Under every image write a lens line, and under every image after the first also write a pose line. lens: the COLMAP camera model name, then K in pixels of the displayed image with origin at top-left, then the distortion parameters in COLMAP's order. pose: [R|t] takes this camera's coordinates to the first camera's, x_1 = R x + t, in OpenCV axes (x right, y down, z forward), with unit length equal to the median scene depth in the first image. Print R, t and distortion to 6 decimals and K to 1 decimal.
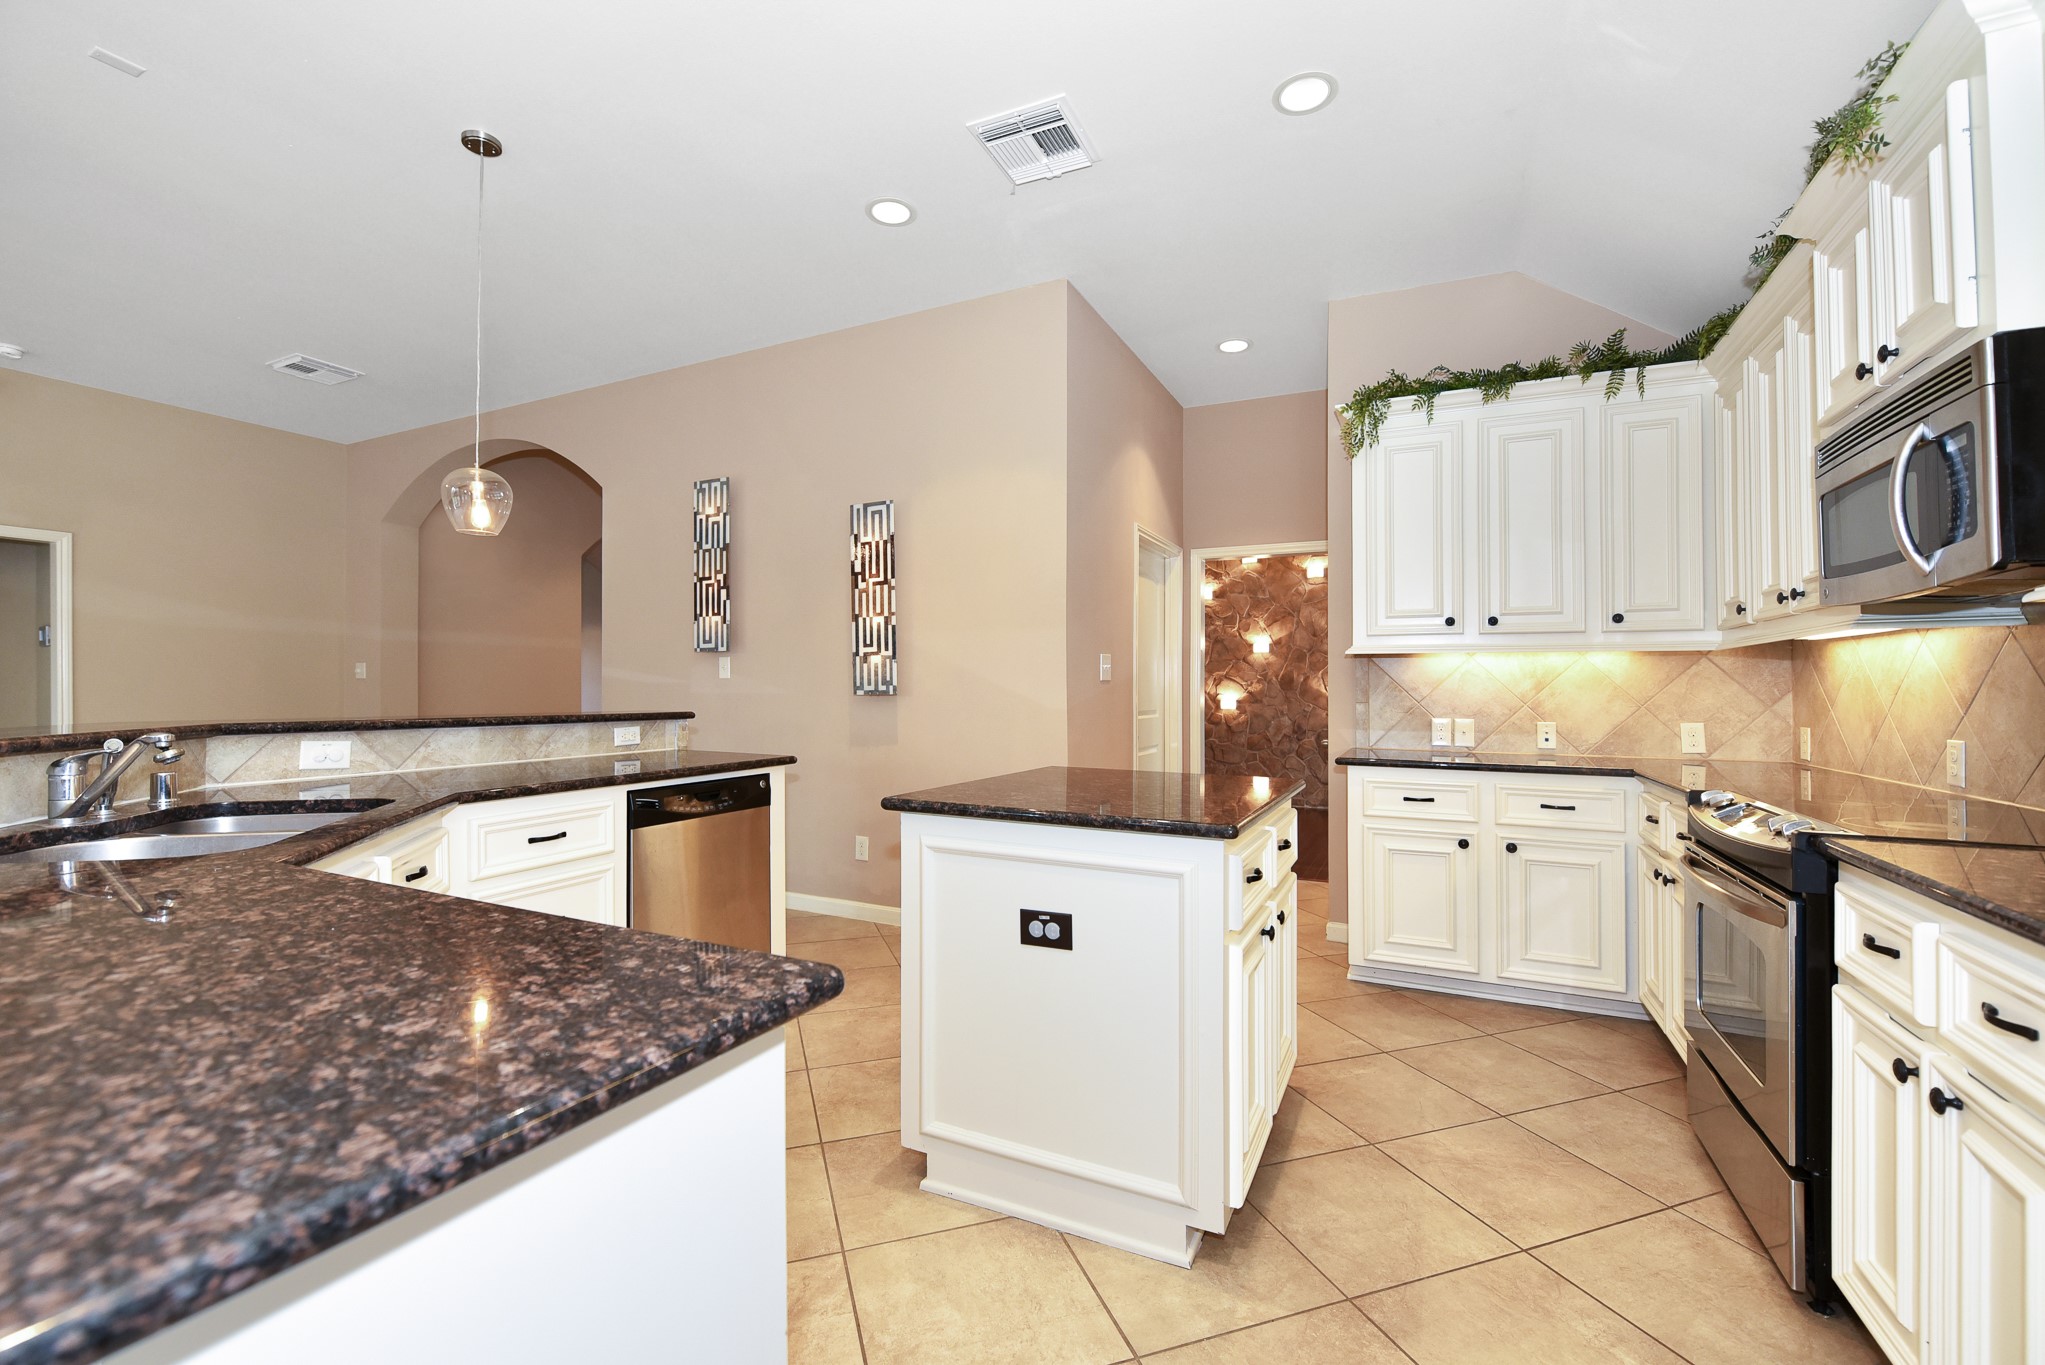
lens RADIAL K [[884.9, 0, 1020.9], [0, 884.9, 694.0], [0, 0, 1]] dist [-0.002773, -0.004311]
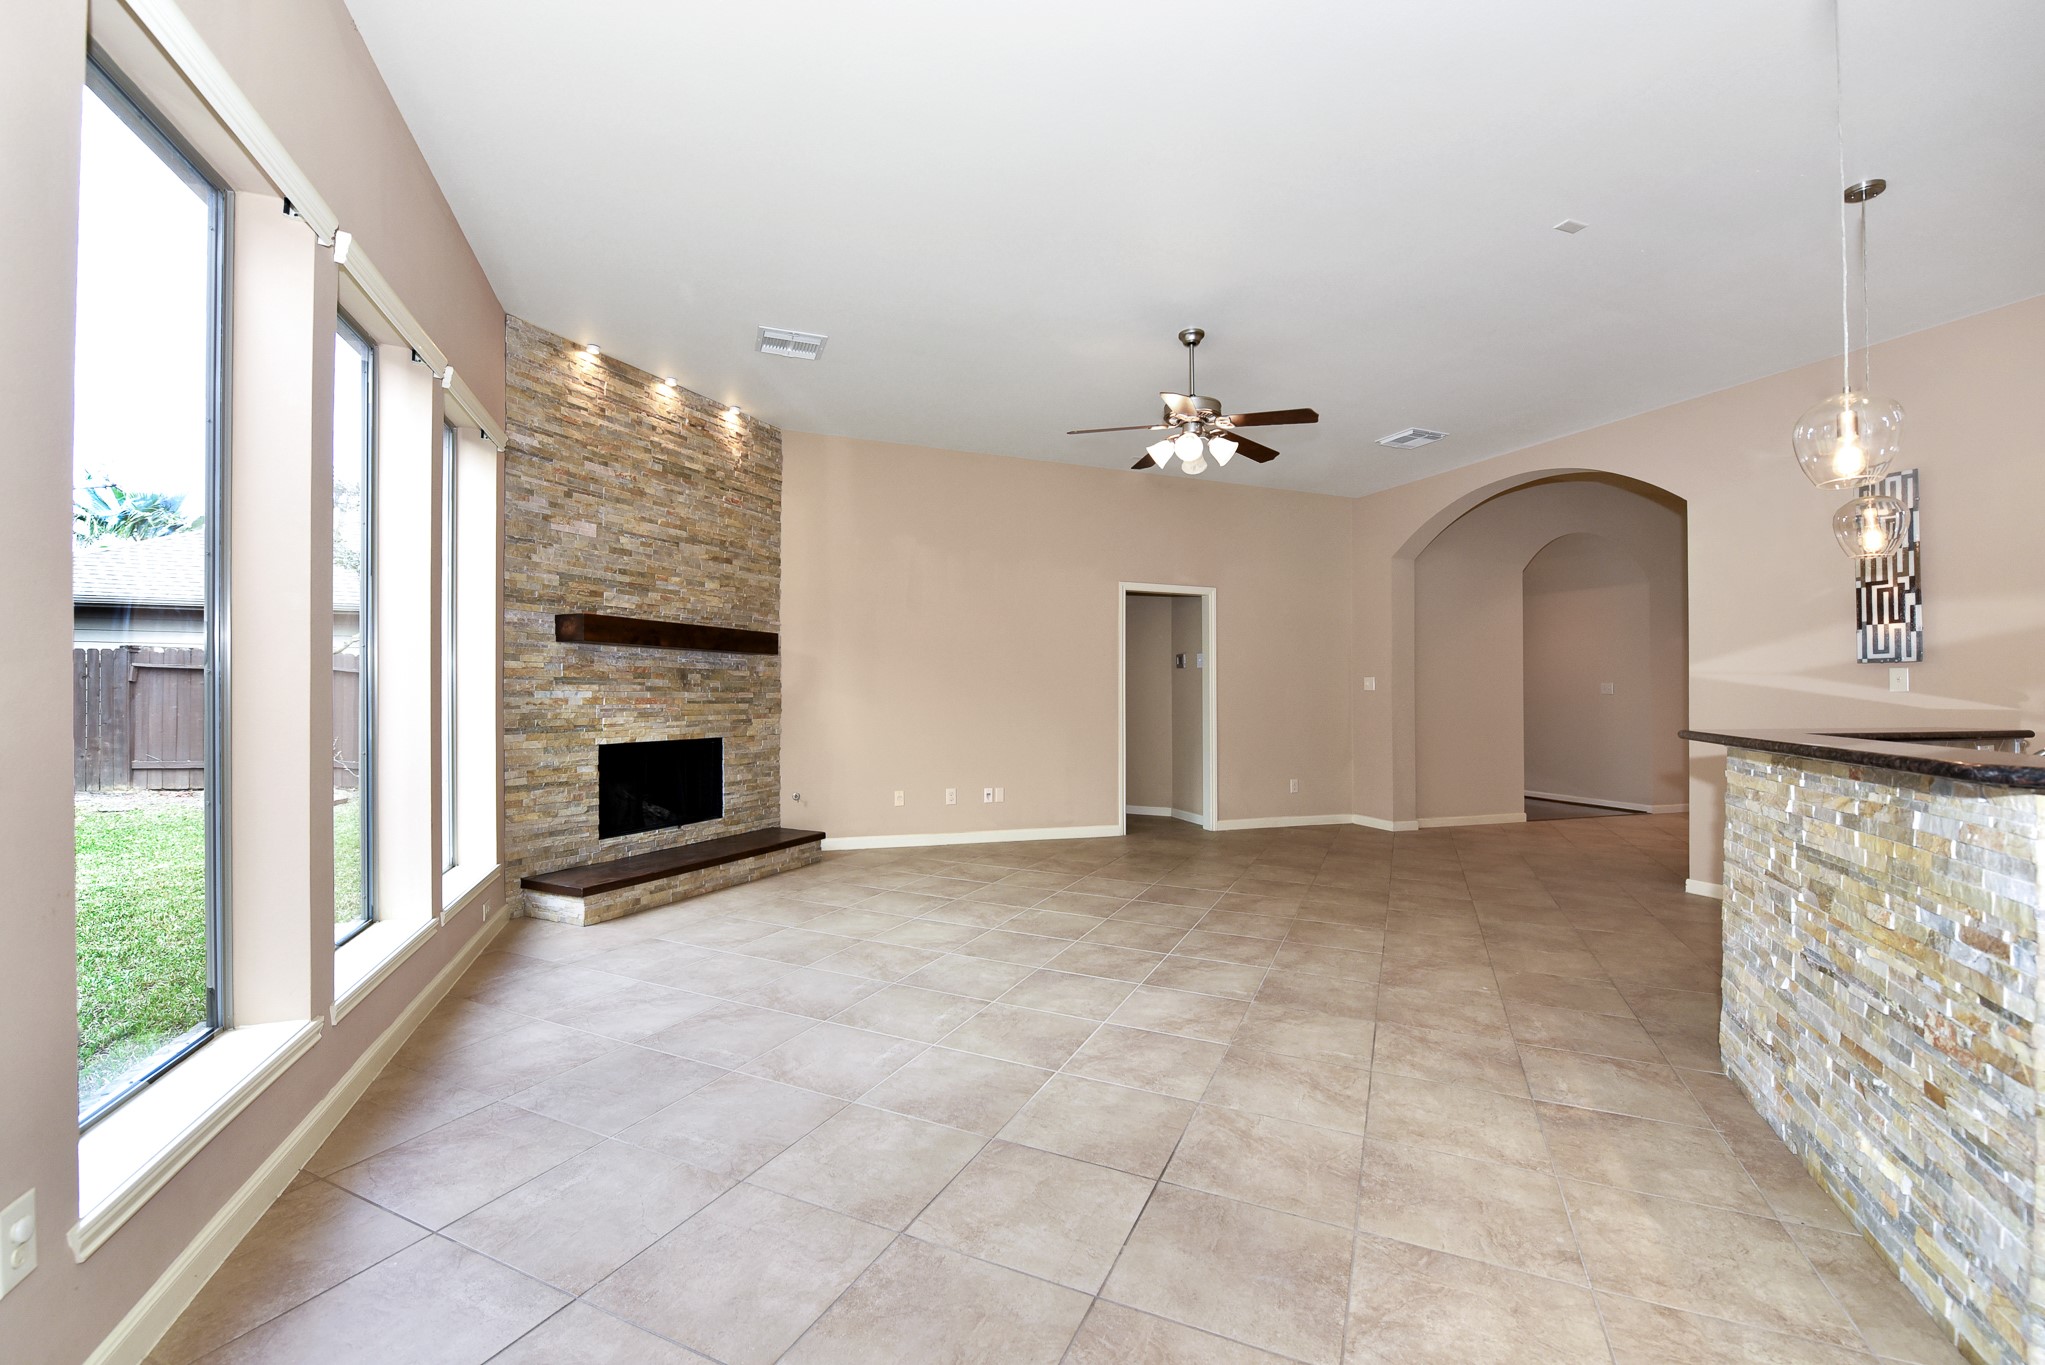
lens RADIAL K [[884.9, 0, 1014.9], [0, 884.9, 666.0], [0, 0, 1]] dist [-0.002773, -0.004311]
pose [[0.742994, -0.017252, -0.669075, -0.460870], [-0.008717, 0.999334, -0.035448, -0.004508], [0.669241, 0.032170, 0.742349, -0.309318]]
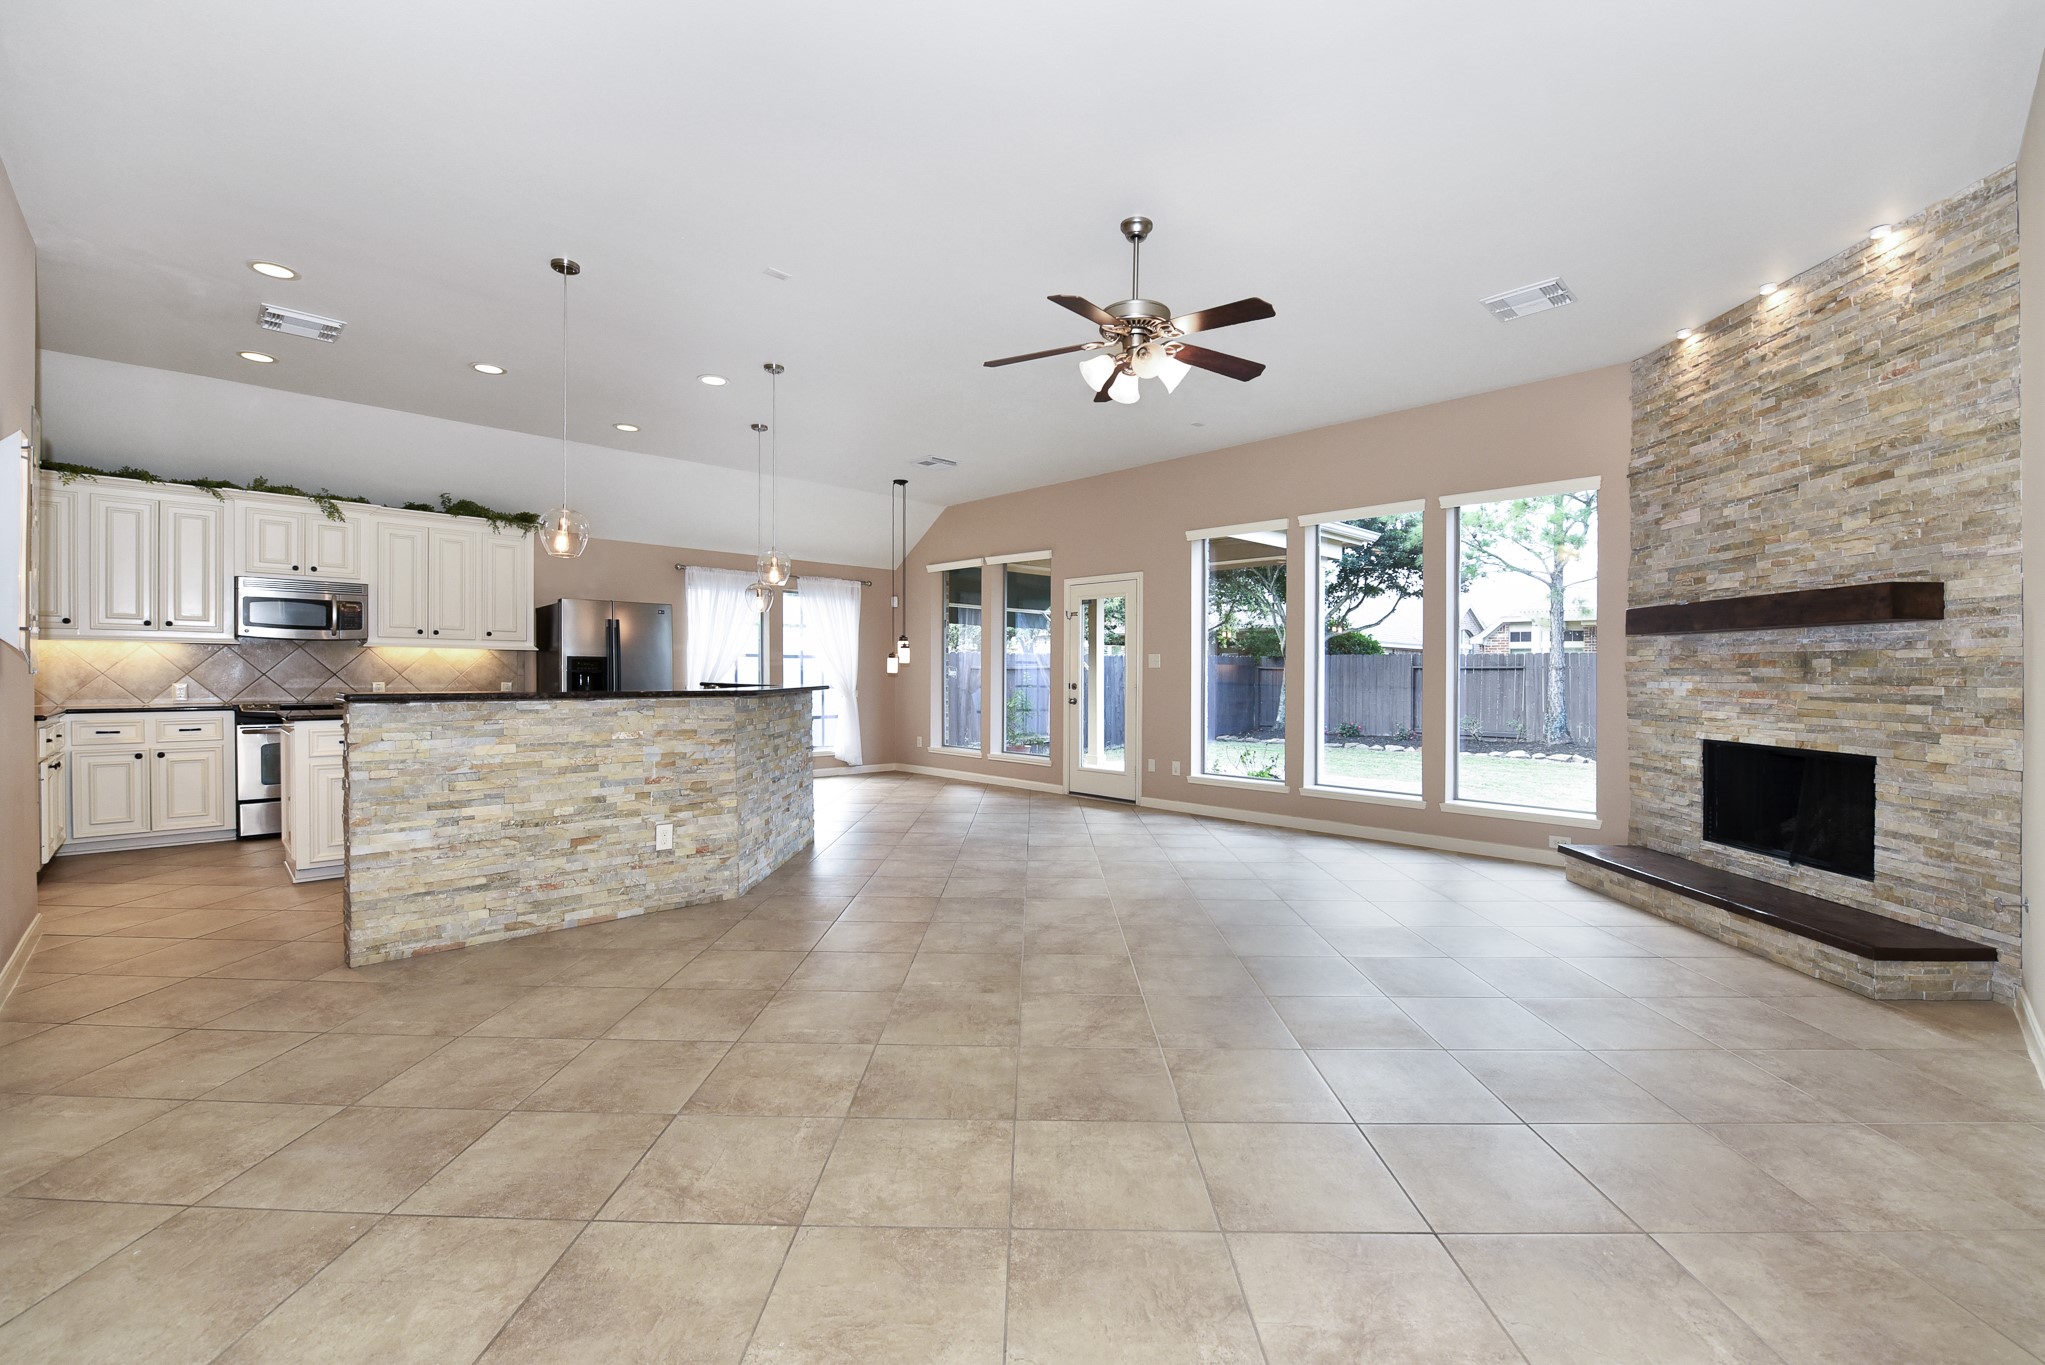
lens RADIAL K [[884.9, 0, 1008.8], [0, 884.9, 682.5], [0, 0, 1]] dist [-0.002773, -0.004311]
pose [[-0.938963, -0.017825, 0.343557, -1.173542], [-0.013045, 0.999783, 0.016220, -0.013539], [-0.343772, 0.010748, -0.938992, 1.421061]]
